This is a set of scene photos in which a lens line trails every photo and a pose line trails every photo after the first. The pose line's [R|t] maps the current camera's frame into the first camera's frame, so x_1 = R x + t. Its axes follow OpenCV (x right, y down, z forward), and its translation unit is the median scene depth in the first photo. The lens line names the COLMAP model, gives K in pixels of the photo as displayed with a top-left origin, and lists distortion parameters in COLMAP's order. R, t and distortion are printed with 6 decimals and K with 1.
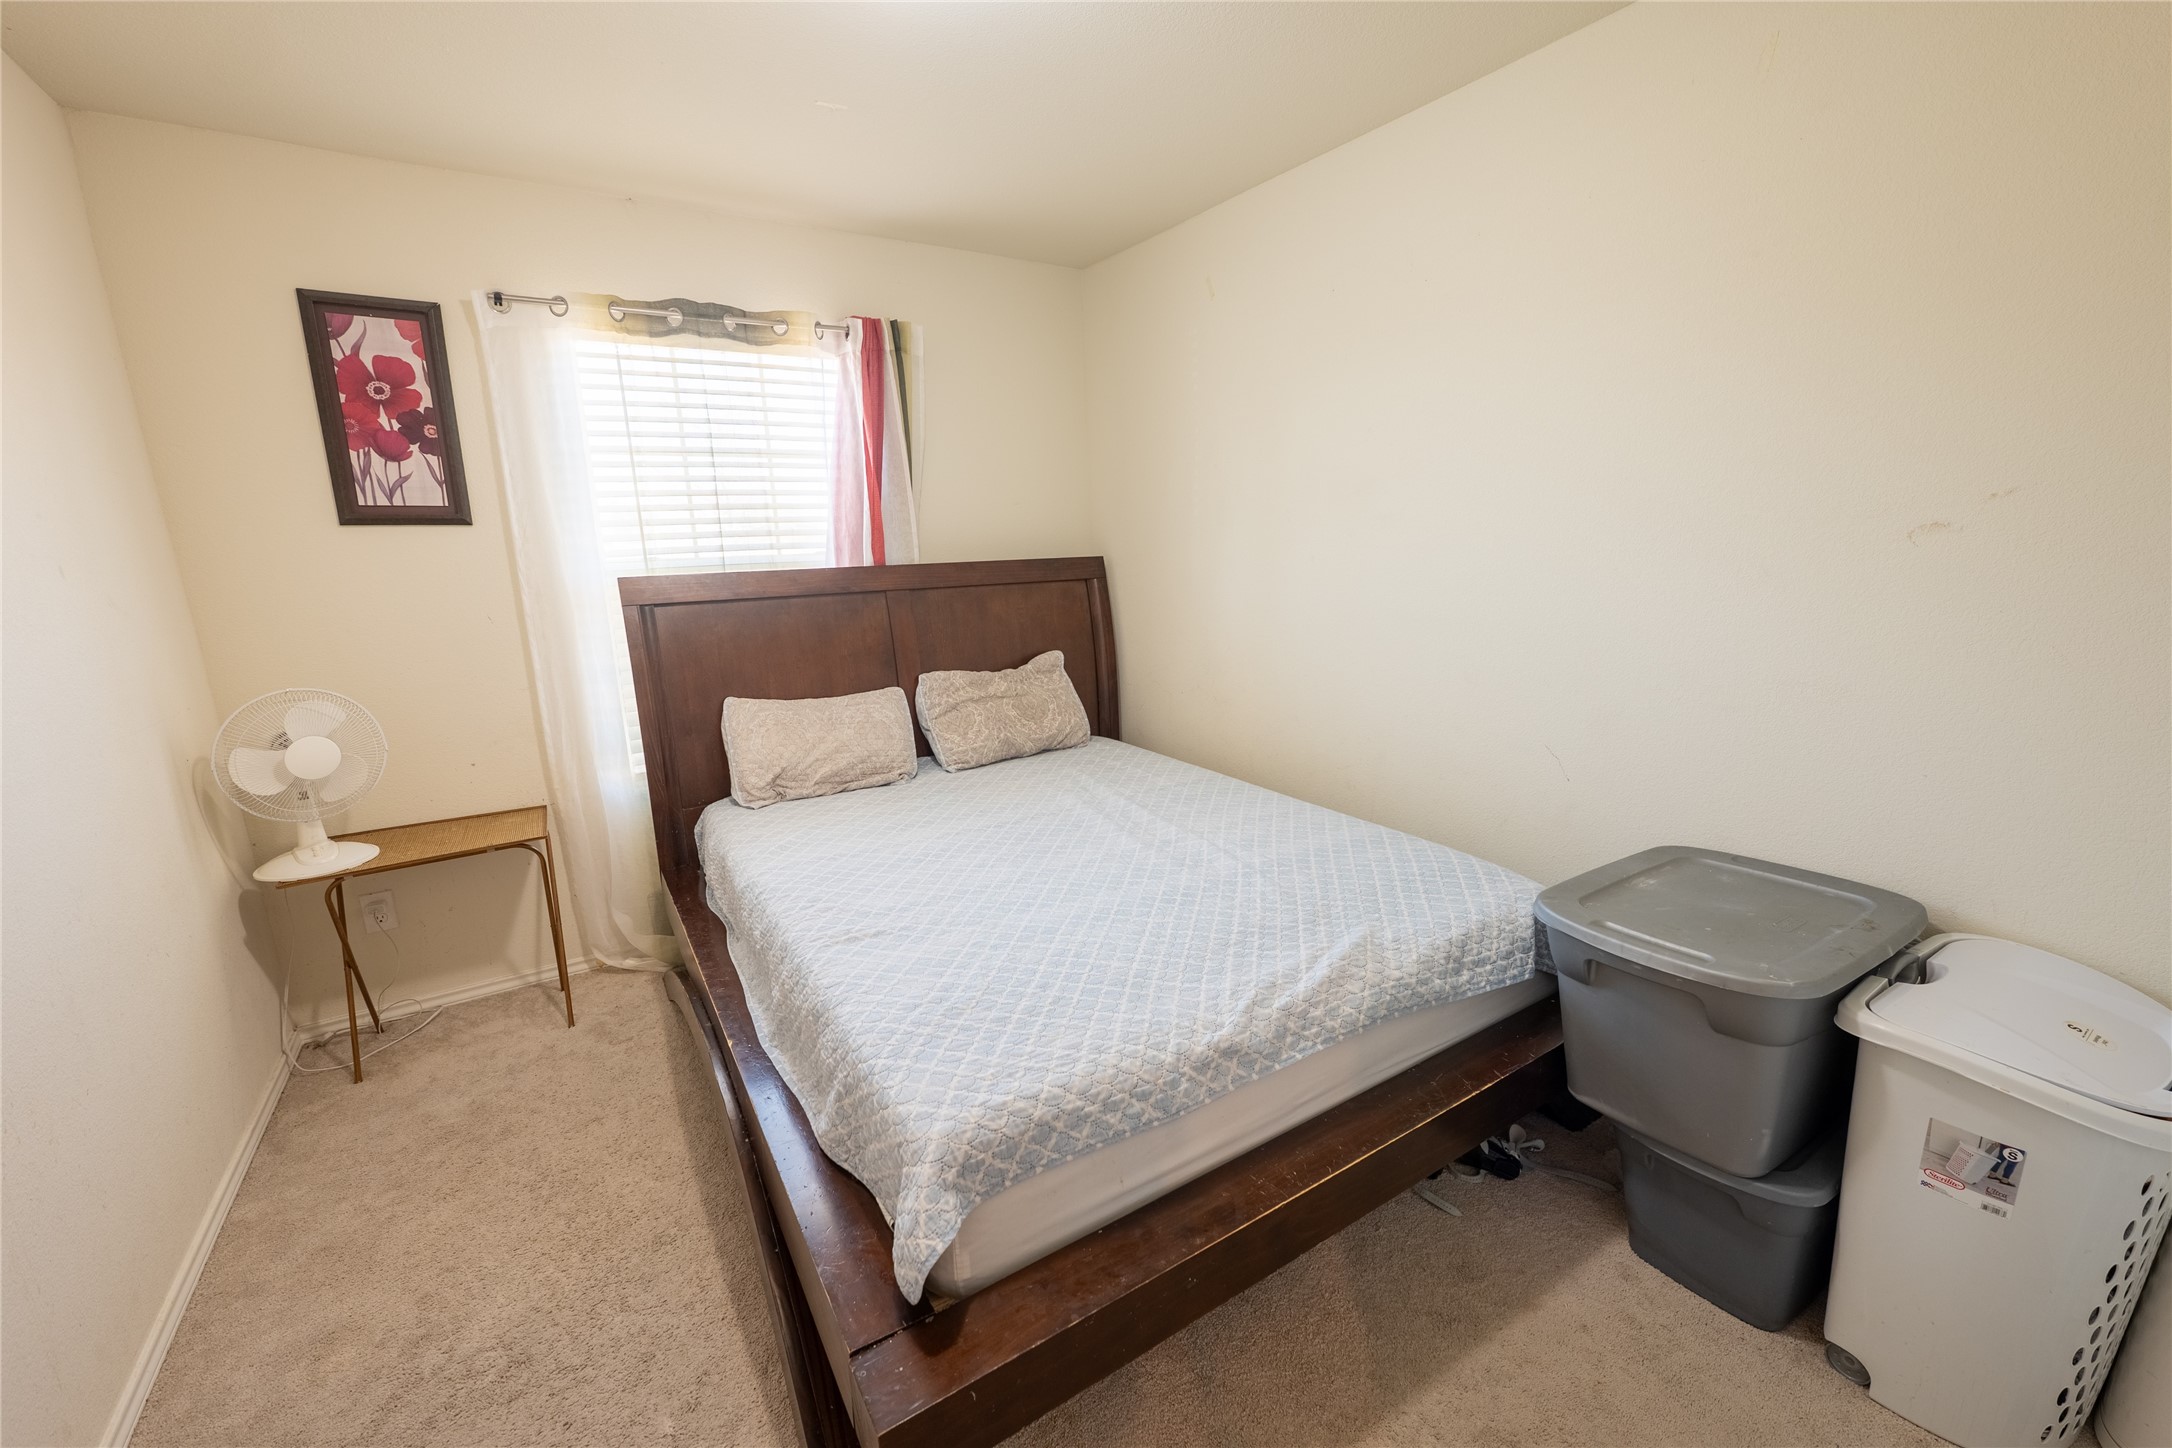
lens RADIAL K [[860.1, 0, 1086.0], [0, 860.1, 724.0], [0, 0, 1]] dist [-0.000762, -0.000033]
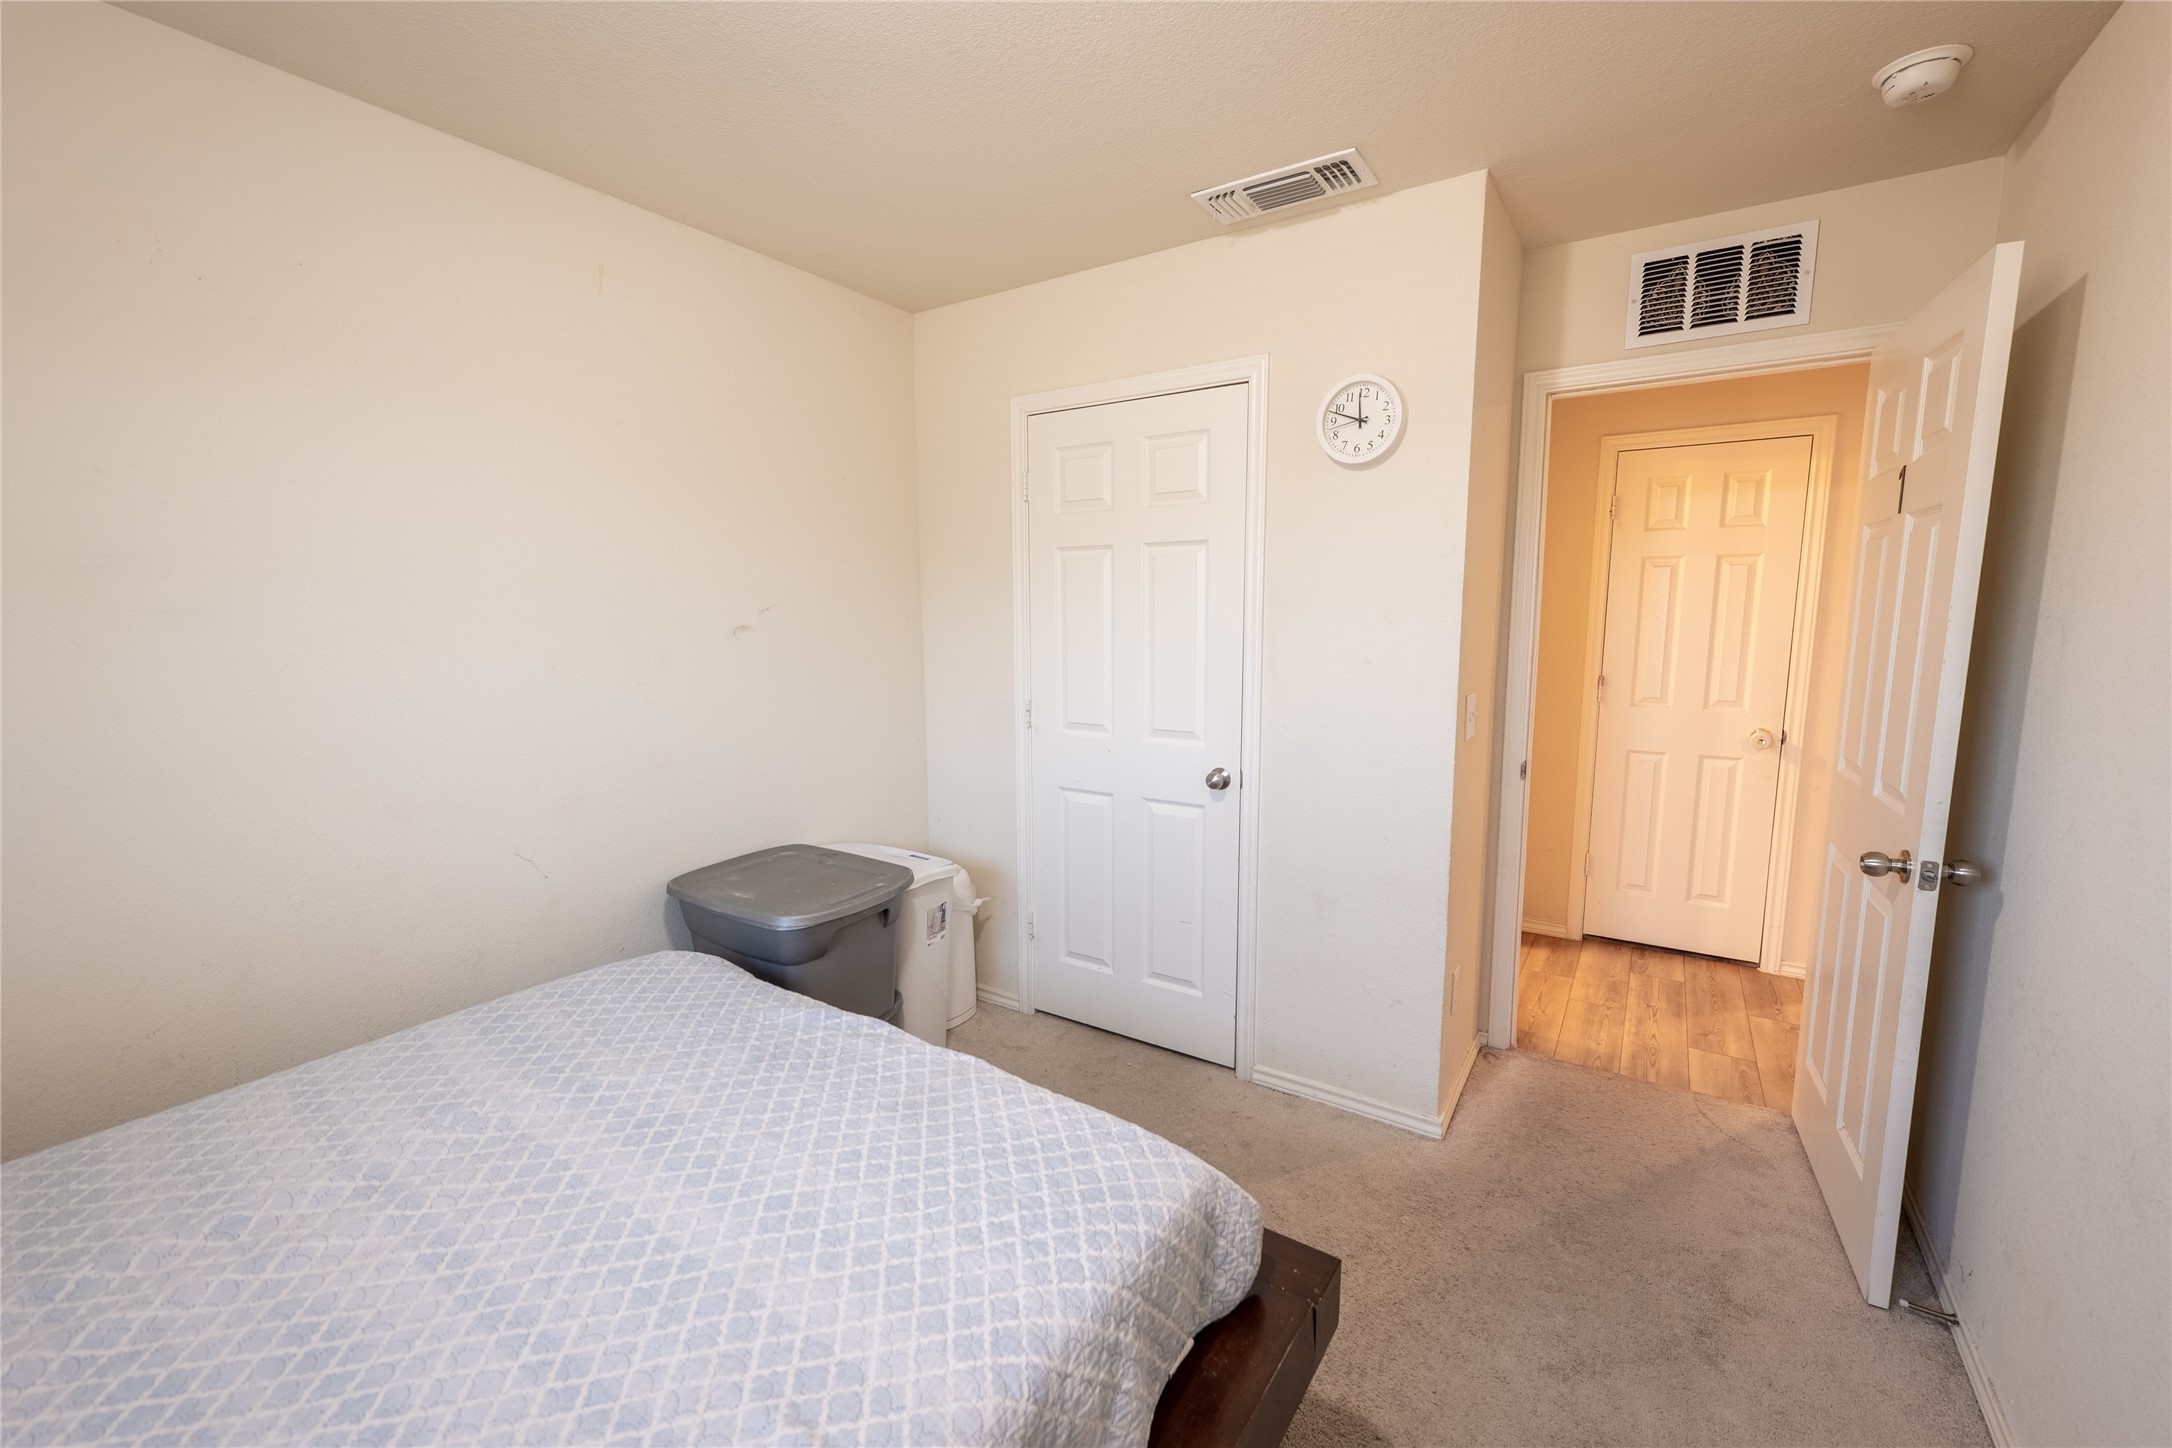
lens RADIAL K [[860.1, 0, 1086.0], [0, 860.1, 724.0], [0, 0, 1]] dist [-0.000762, -0.000033]
pose [[-0.389198, -0.093325, 0.916414, -0.788569], [0.215092, 0.958146, 0.188923, -0.215375], [-0.895690, 0.270642, -0.352835, 1.007050]]
